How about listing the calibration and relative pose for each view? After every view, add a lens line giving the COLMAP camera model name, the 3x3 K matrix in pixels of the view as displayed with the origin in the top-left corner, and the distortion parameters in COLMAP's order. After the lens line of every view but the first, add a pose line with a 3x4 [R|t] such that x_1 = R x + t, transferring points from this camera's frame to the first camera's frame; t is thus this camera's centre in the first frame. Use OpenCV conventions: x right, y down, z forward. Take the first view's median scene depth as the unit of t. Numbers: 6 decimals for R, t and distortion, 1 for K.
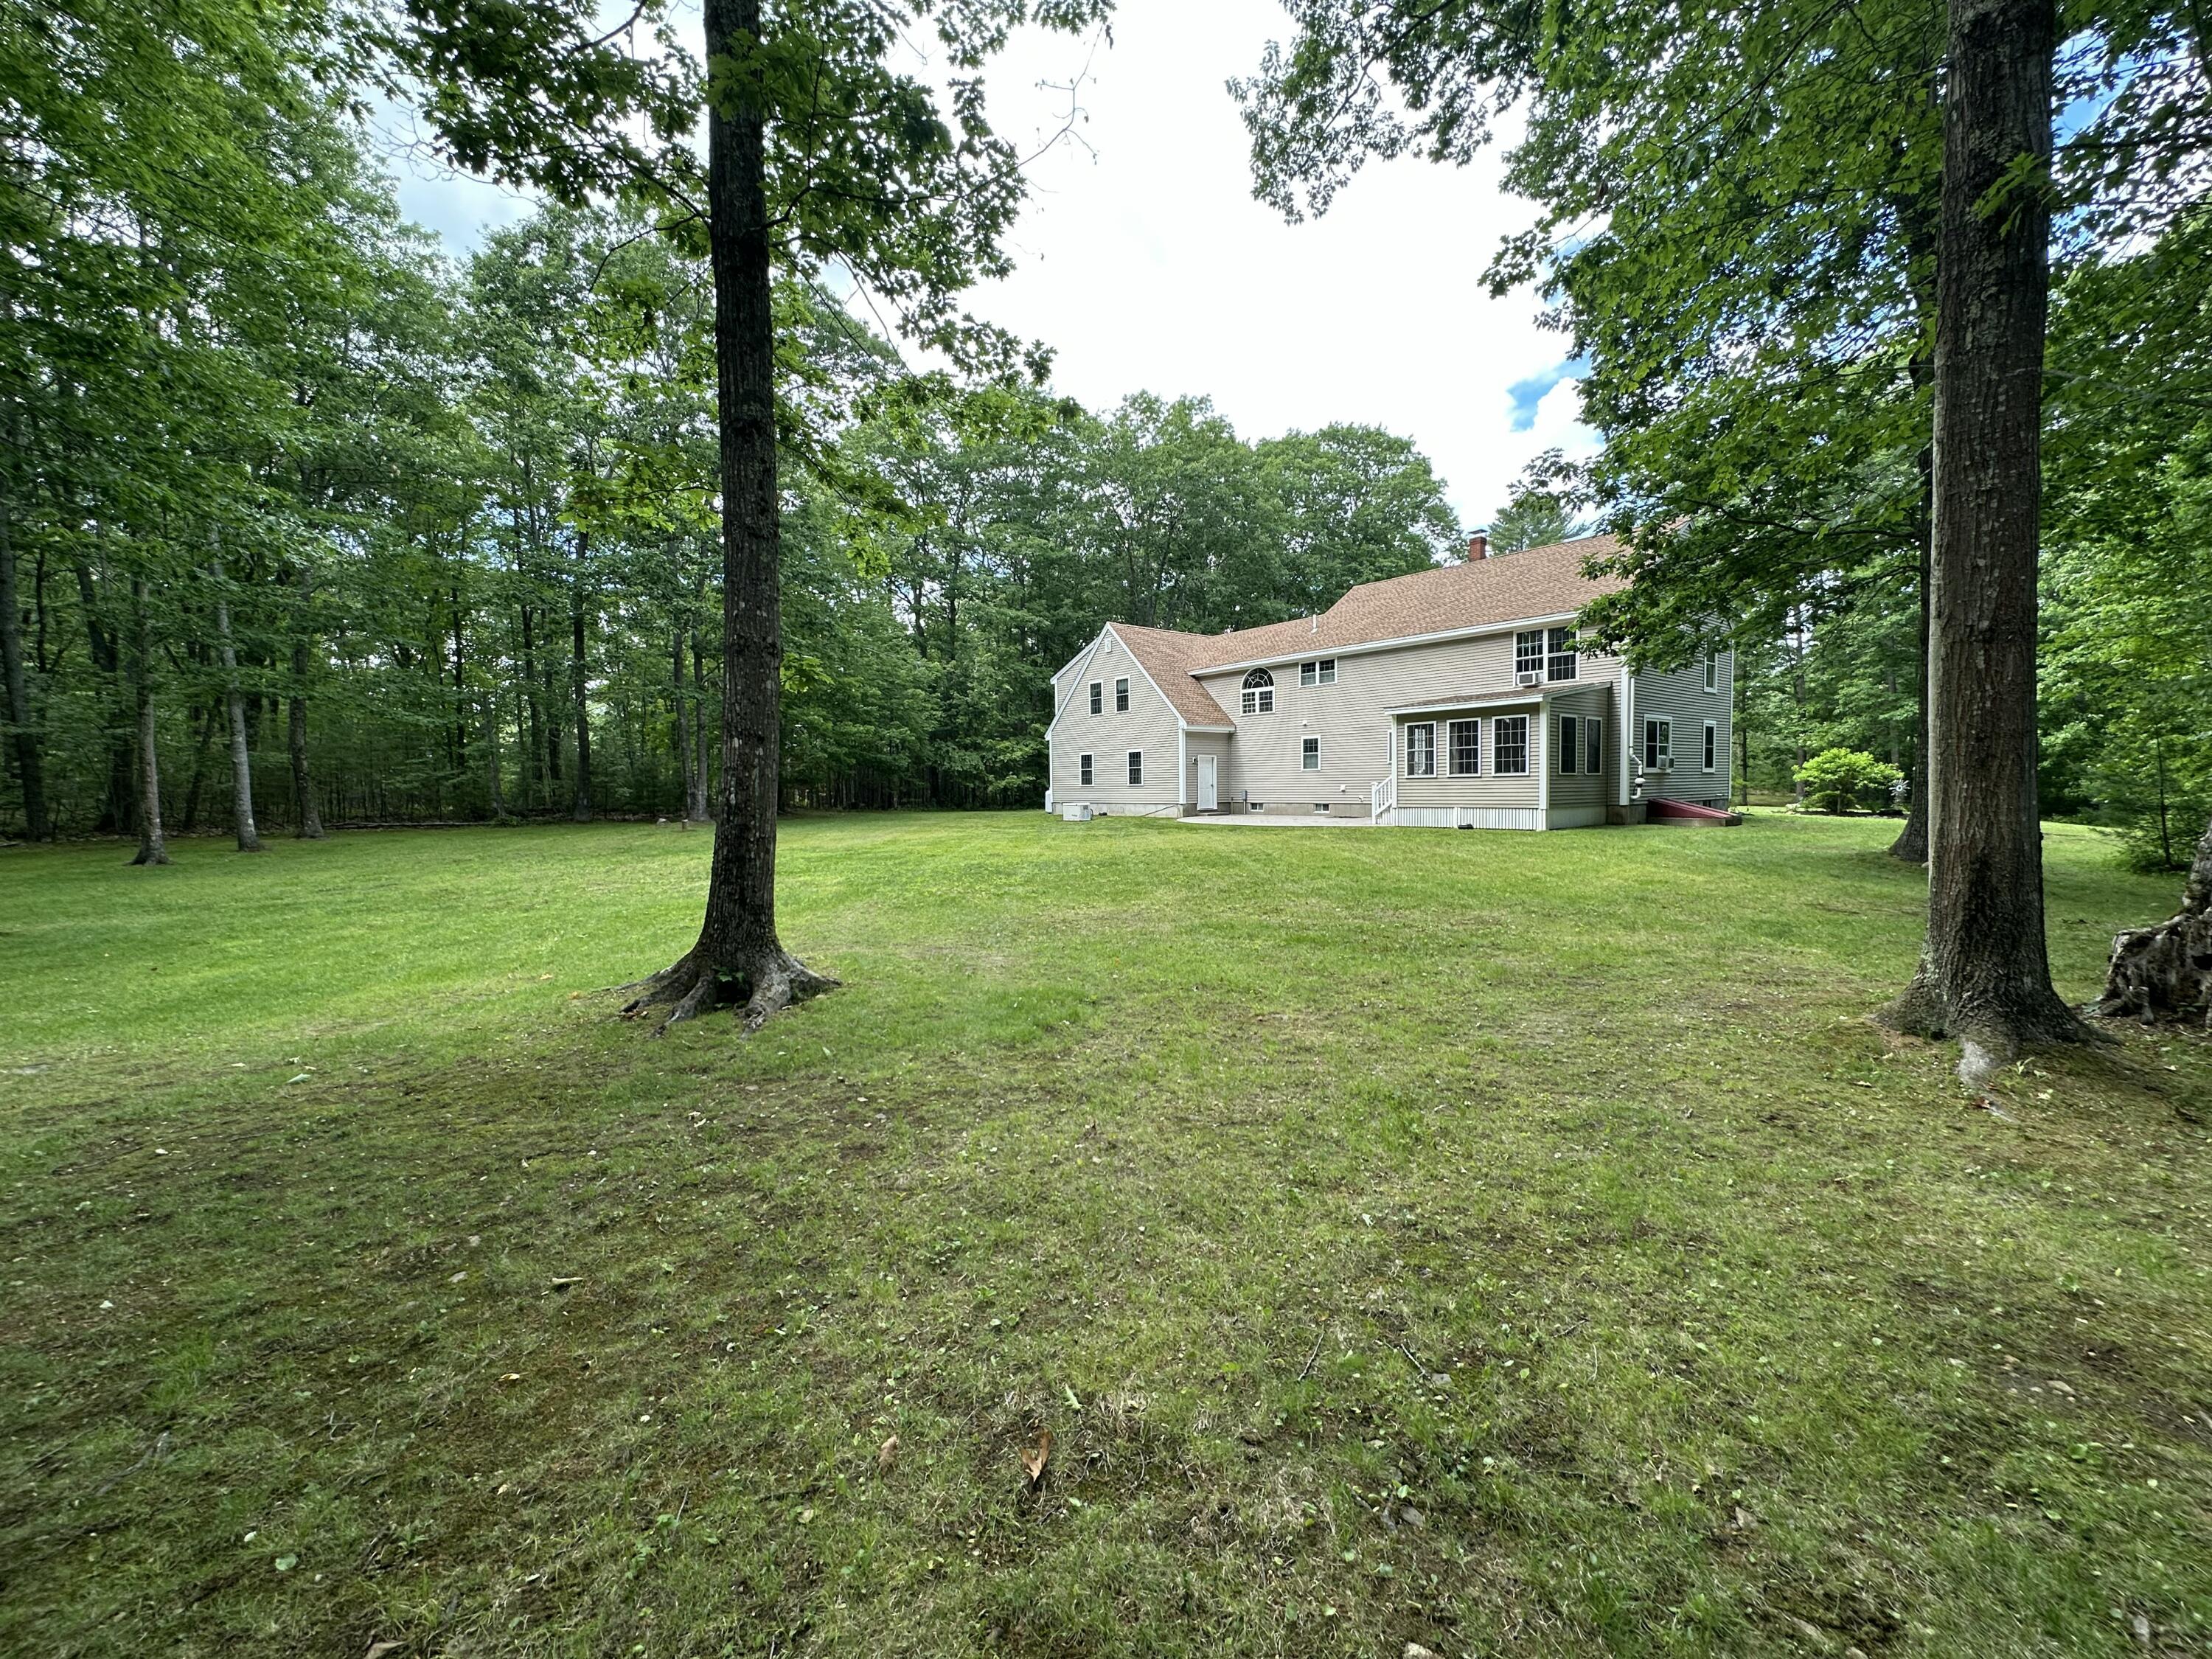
lens RADIAL K [[883.9, 0, 1105.6], [0, 883.9, 821.6], [0, 0, 1]] dist [0.000270, 0.000112]
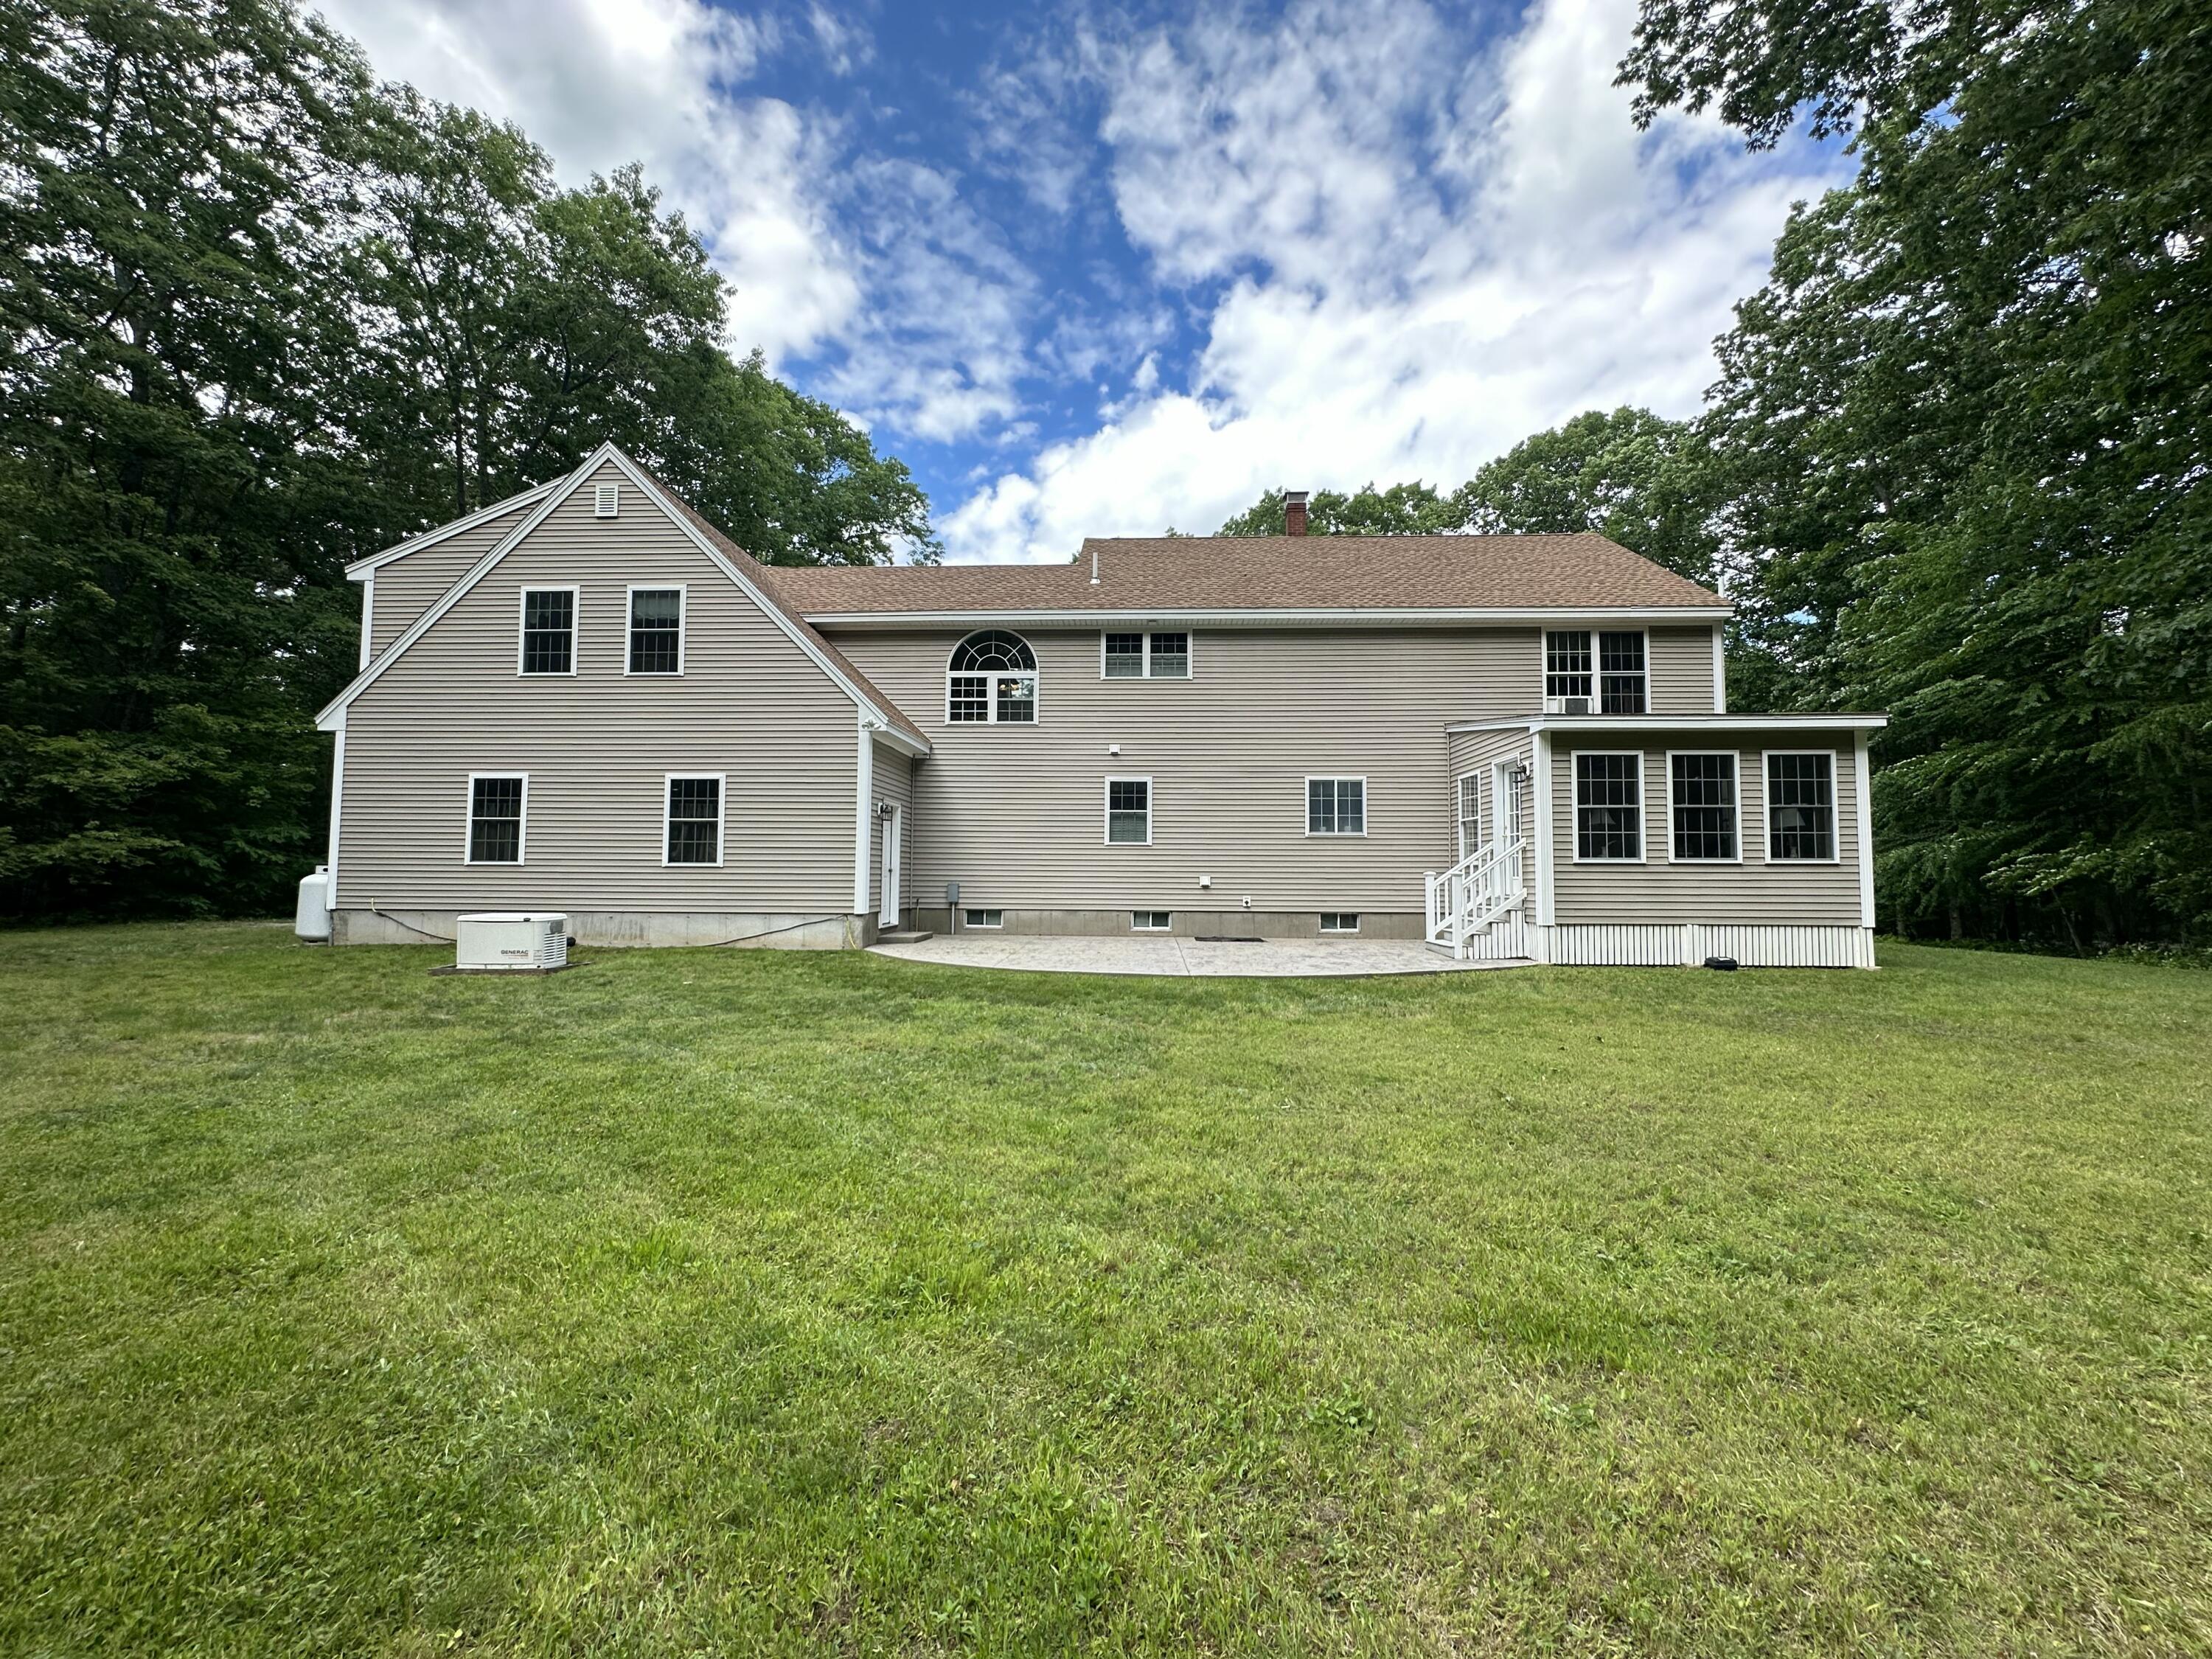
lens RADIAL K [[883.9, 0, 1109.2], [0, 883.9, 829.1], [0, 0, 1]] dist [0.000270, 0.000112]
pose [[0.668477, 0.059811, 0.741324, -0.145849], [0.013341, 0.995636, -0.092360, -0.020914], [-0.743613, 0.071630, 0.664762, 0.676131]]
